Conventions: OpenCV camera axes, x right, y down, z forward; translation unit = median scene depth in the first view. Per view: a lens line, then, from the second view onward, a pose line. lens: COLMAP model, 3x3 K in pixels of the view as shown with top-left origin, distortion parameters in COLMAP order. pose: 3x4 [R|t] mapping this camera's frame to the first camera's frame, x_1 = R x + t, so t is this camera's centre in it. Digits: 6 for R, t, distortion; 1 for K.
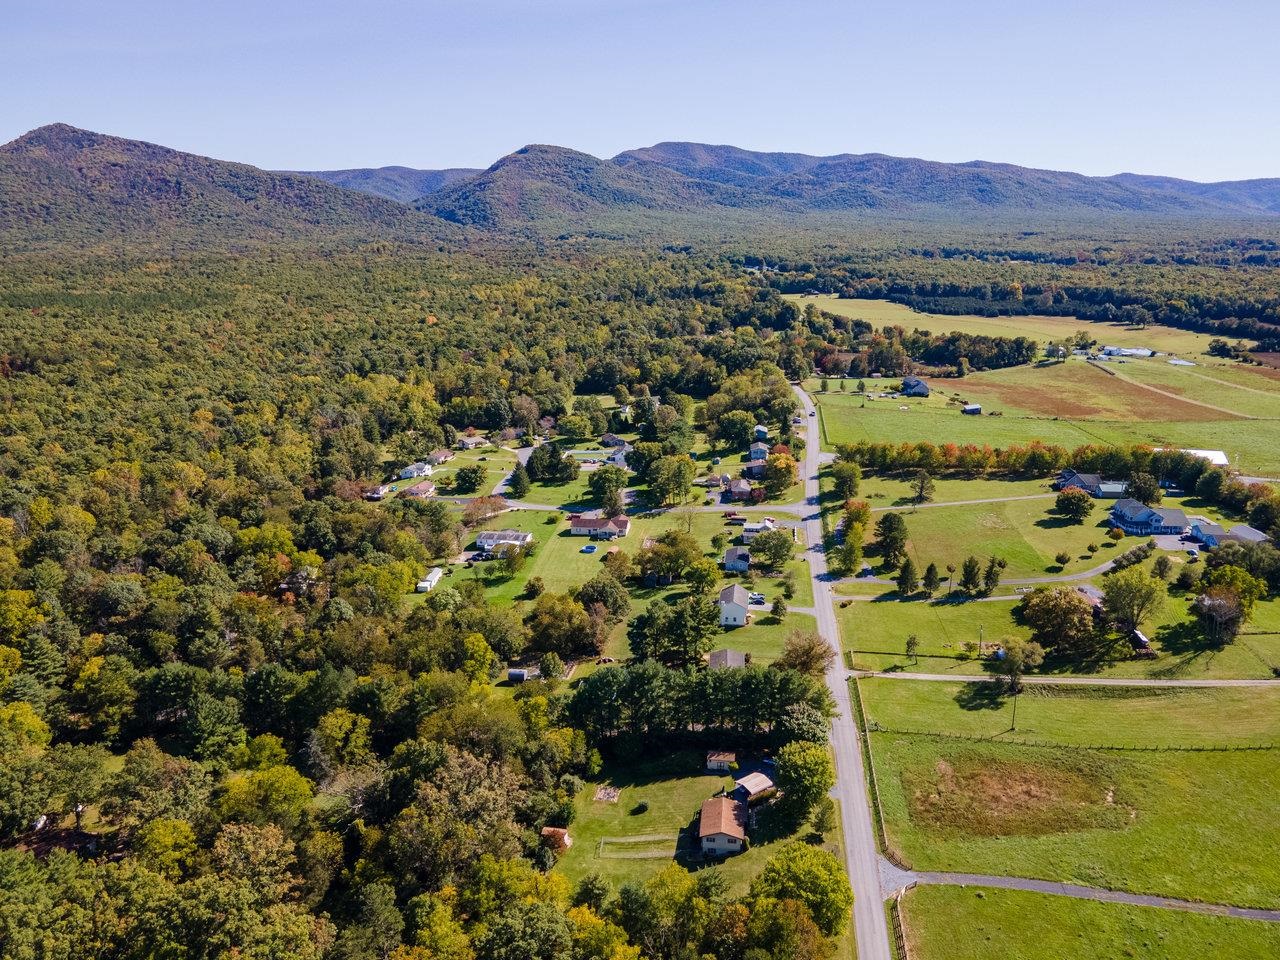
lens RADIAL K [[931.7, 0, 647.6], [0, 931.7, 488.4], [0, 0, 1]] dist [0.027614, 0.020987]
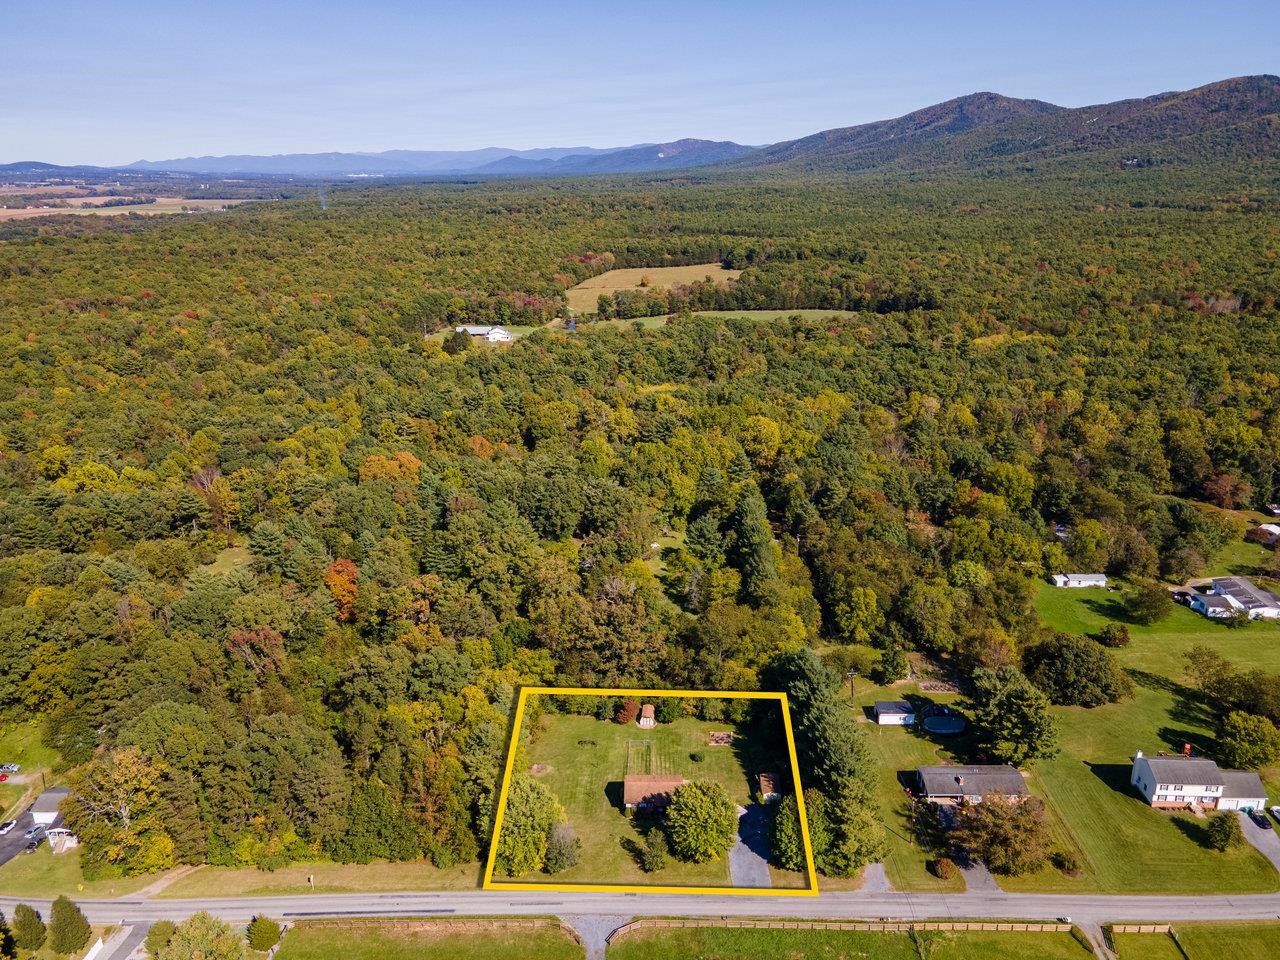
lens RADIAL K [[931.7, 0, 644.1], [0, 931.7, 472.3], [0, 0, 1]] dist [0.027614, 0.020987]
pose [[0.105024, 0.311952, -0.944275, 0.471959], [-0.271158, 0.922531, 0.274609, -0.114509], [0.956788, 0.227207, 0.181476, 0.385338]]
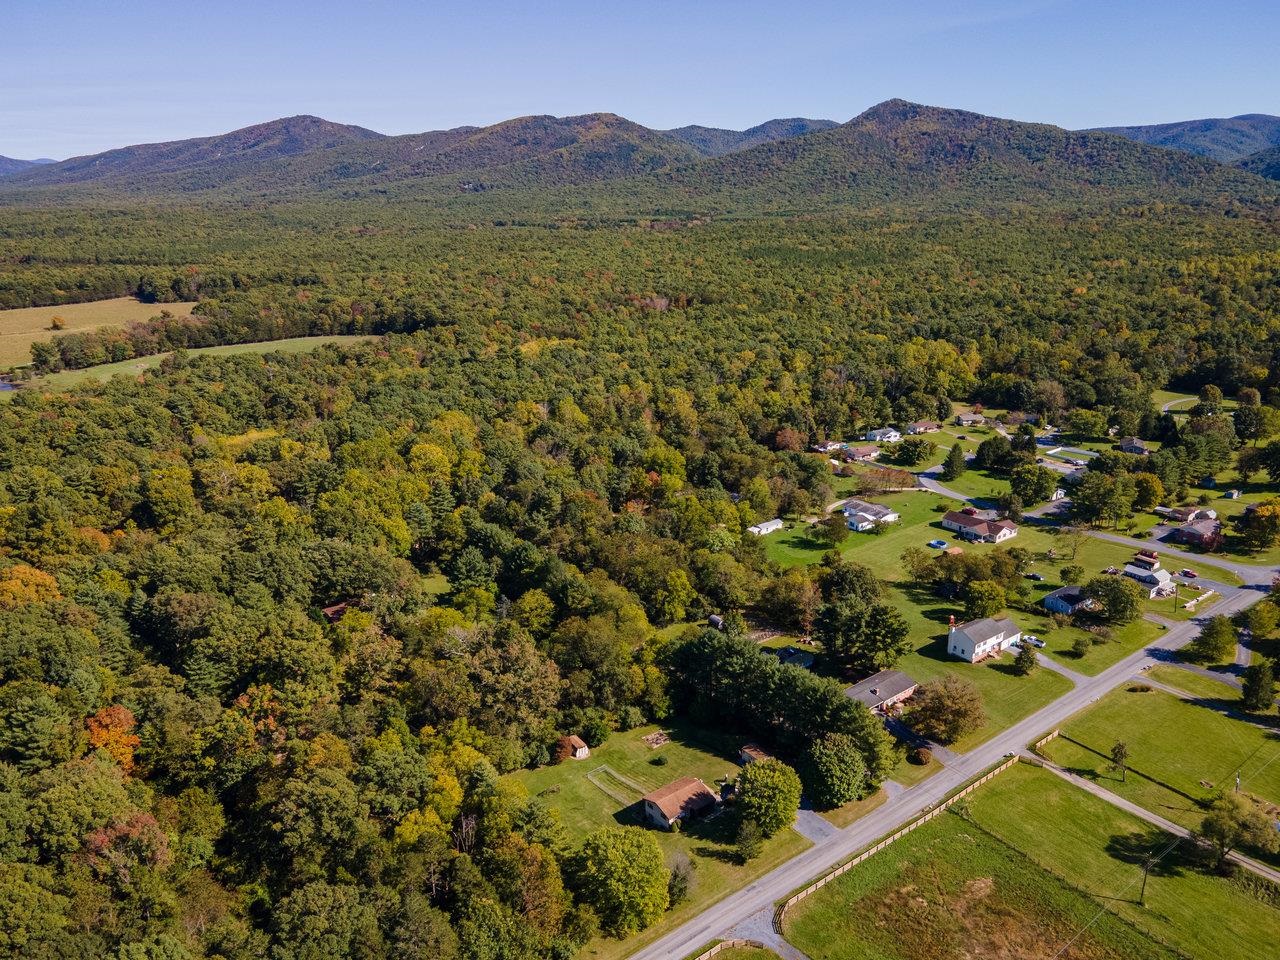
lens RADIAL K [[931.7, 0, 642.6], [0, 931.7, 483.3], [0, 0, 1]] dist [0.027614, 0.020987]
pose [[0.696048, 0.217836, -0.684152, 0.345353], [-0.195539, 0.974360, 0.111299, -0.038403], [0.690856, 0.056309, 0.720797, 0.125097]]
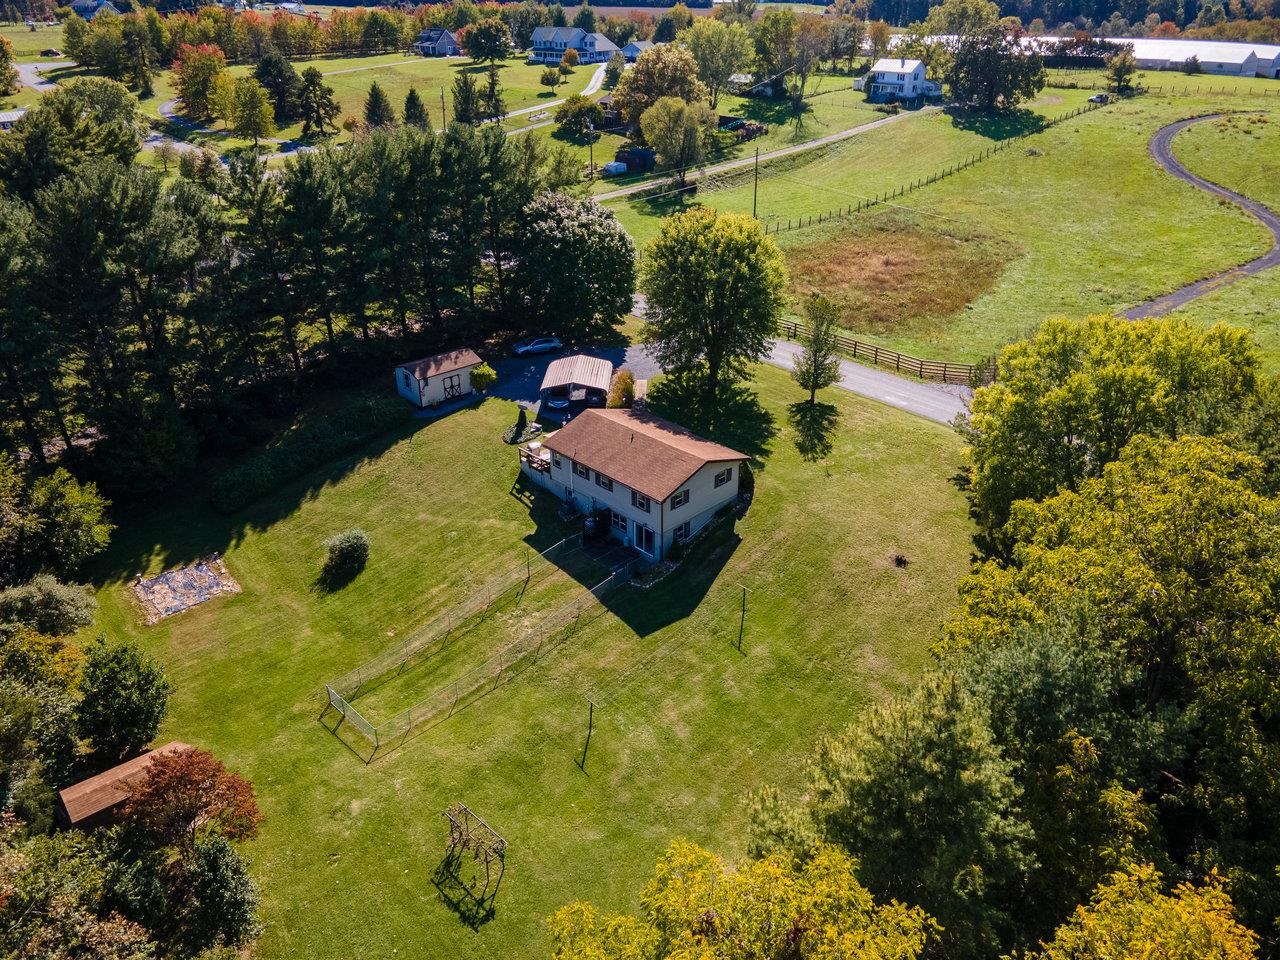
lens RADIAL K [[931.7, 0, 648.7], [0, 931.7, 479.5], [0, 0, 1]] dist [0.027614, 0.020987]
pose [[0.629408, -0.360772, 0.688251, -0.080028], [0.214052, 0.931922, 0.292750, 0.139627], [-0.747012, -0.036938, 0.663783, 0.406284]]
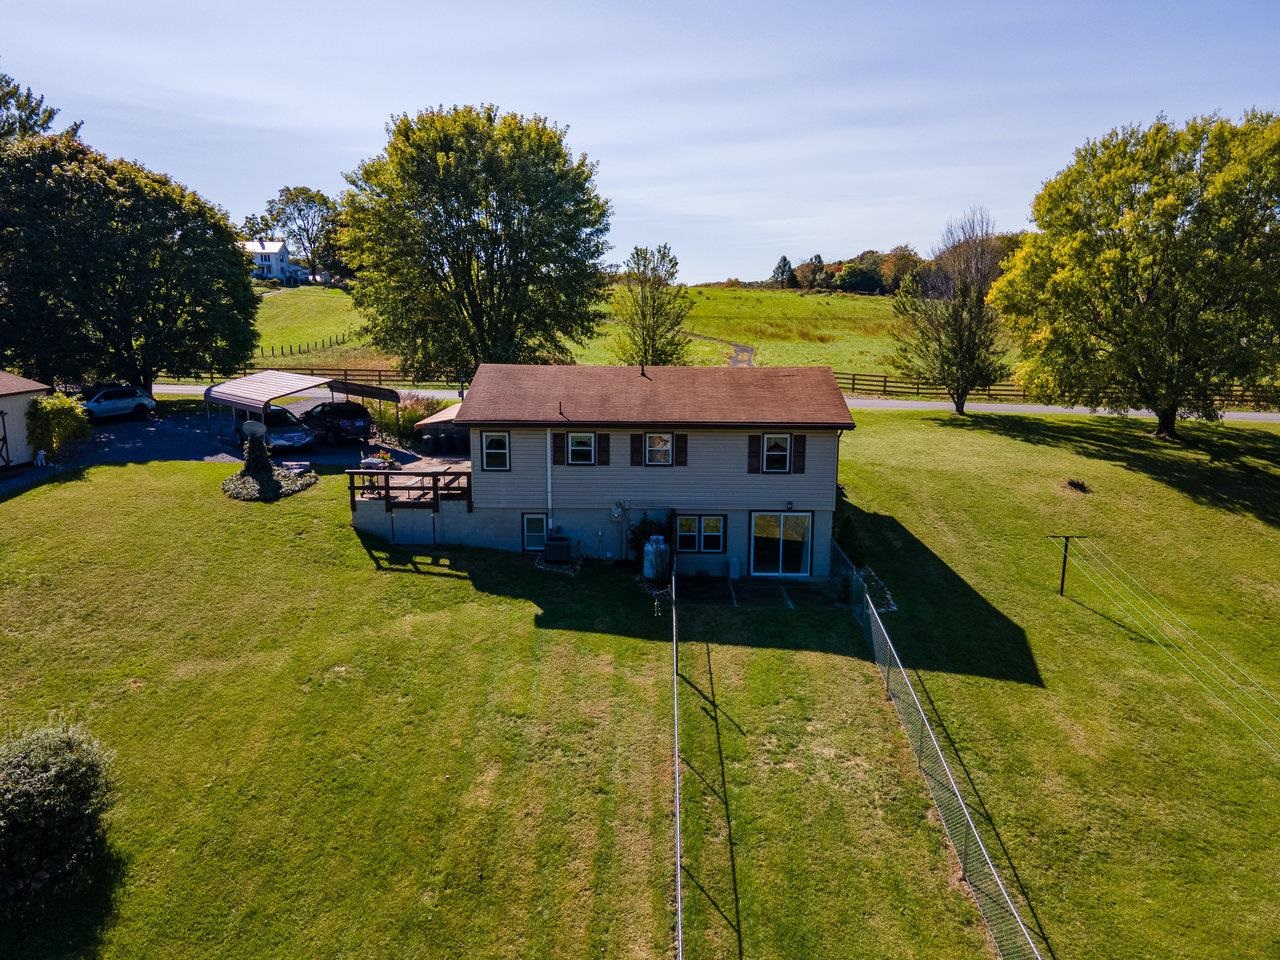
lens RADIAL K [[931.7, 0, 642.5], [0, 931.7, 486.0], [0, 0, 1]] dist [0.027614, 0.020987]
pose [[-0.091367, -0.193005, 0.976934, -0.043360], [0.272147, 0.938852, 0.210934, 0.174143], [-0.957908, 0.285142, -0.033255, 0.528923]]
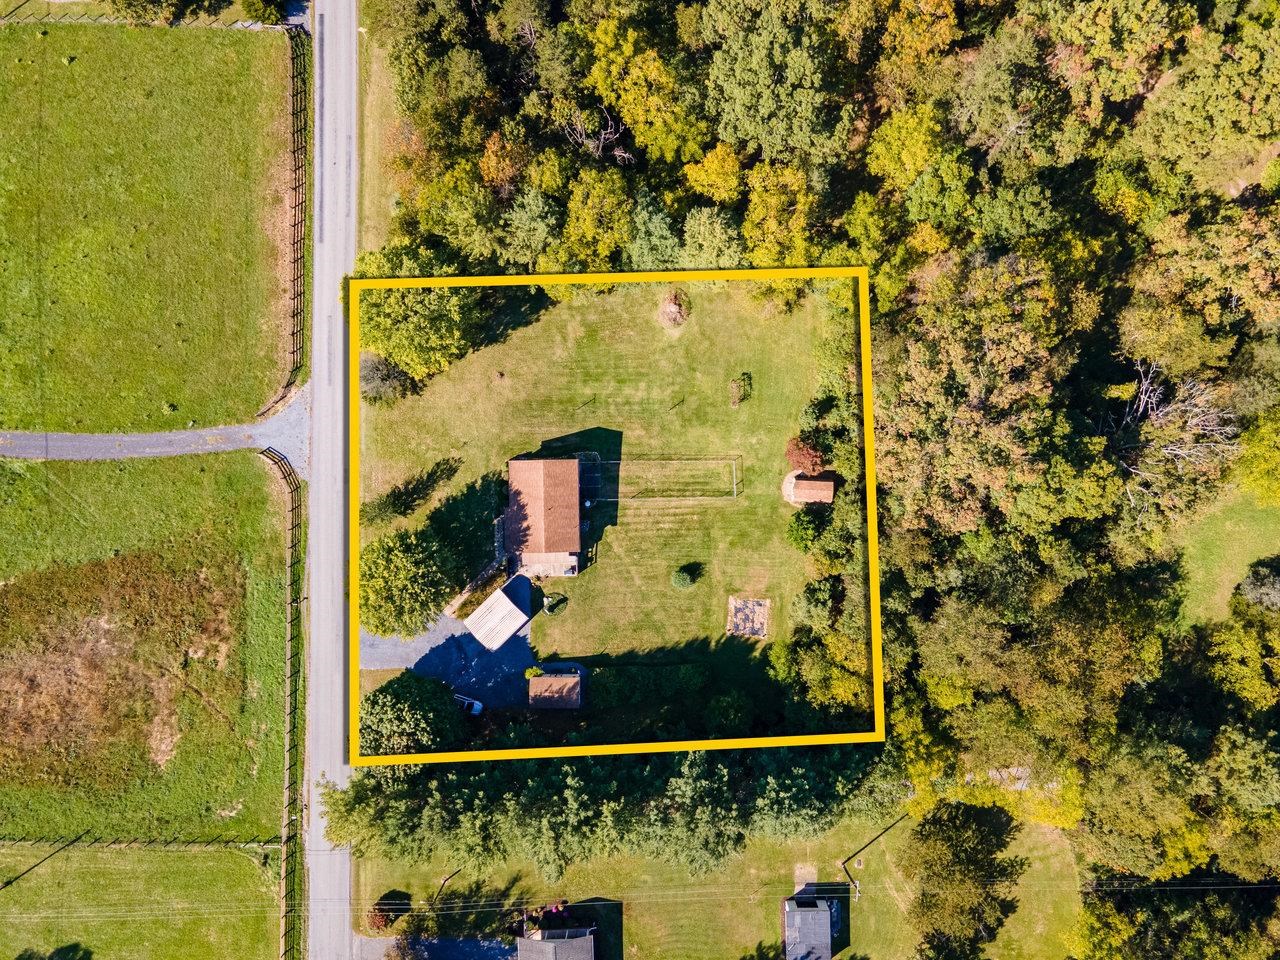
lens RADIAL K [[931.7, 0, 639.8], [0, 931.7, 471.1], [0, 0, 1]] dist [0.027614, 0.020987]
pose [[-0.992033, 0.125630, 0.009355, 0.004630], [-0.027638, -0.289491, 0.956782, -0.119876], [0.122909, 0.948900, 0.290657, 0.421669]]
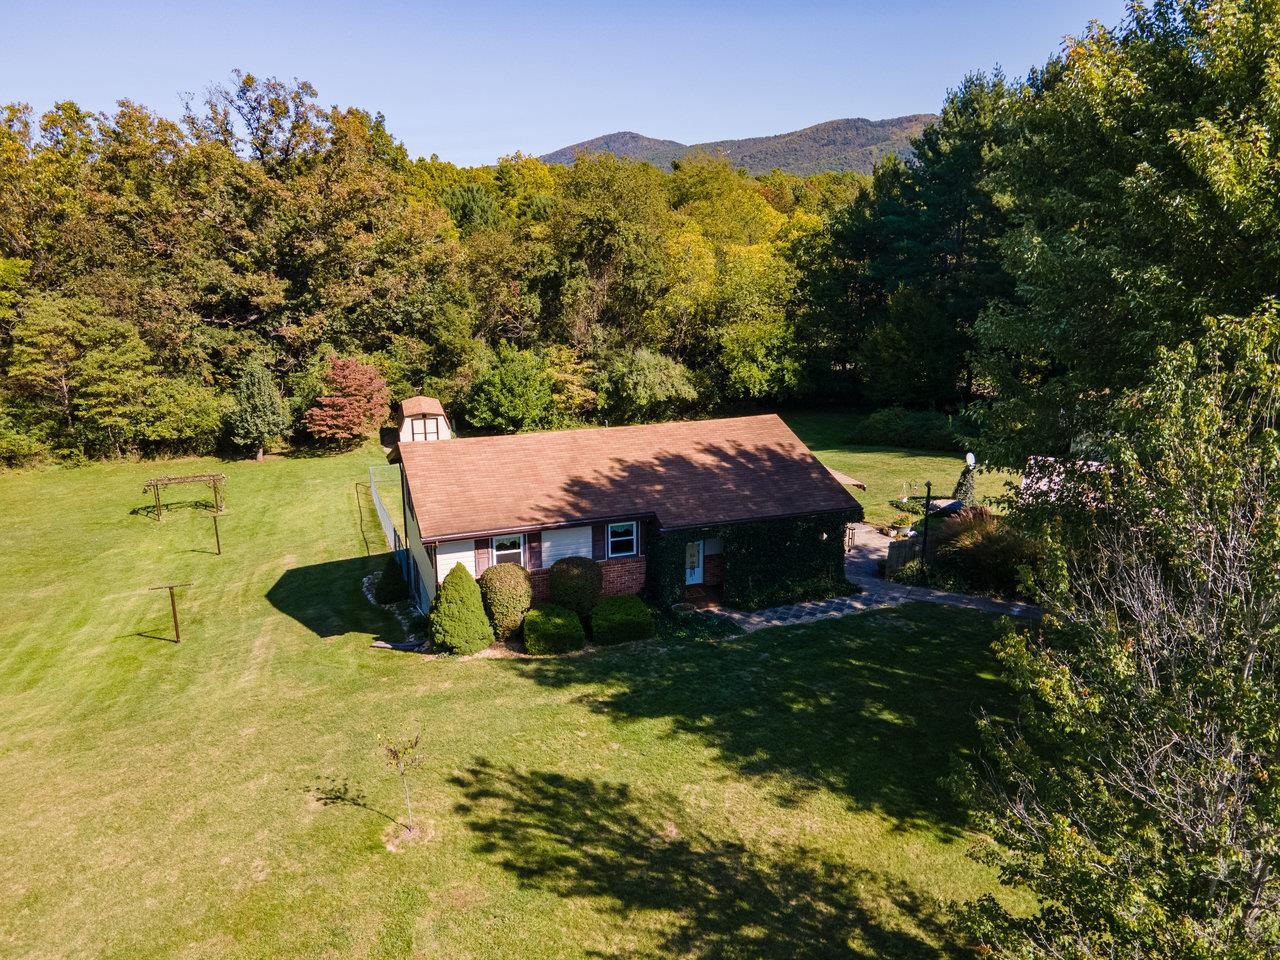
lens RADIAL K [[931.7, 0, 639.0], [0, 931.7, 480.4], [0, 0, 1]] dist [0.027614, 0.020987]
pose [[0.435503, 0.246761, -0.865706, 0.109495], [-0.251195, 0.956807, 0.146362, 0.174250], [0.864430, 0.153719, 0.478677, 0.488985]]
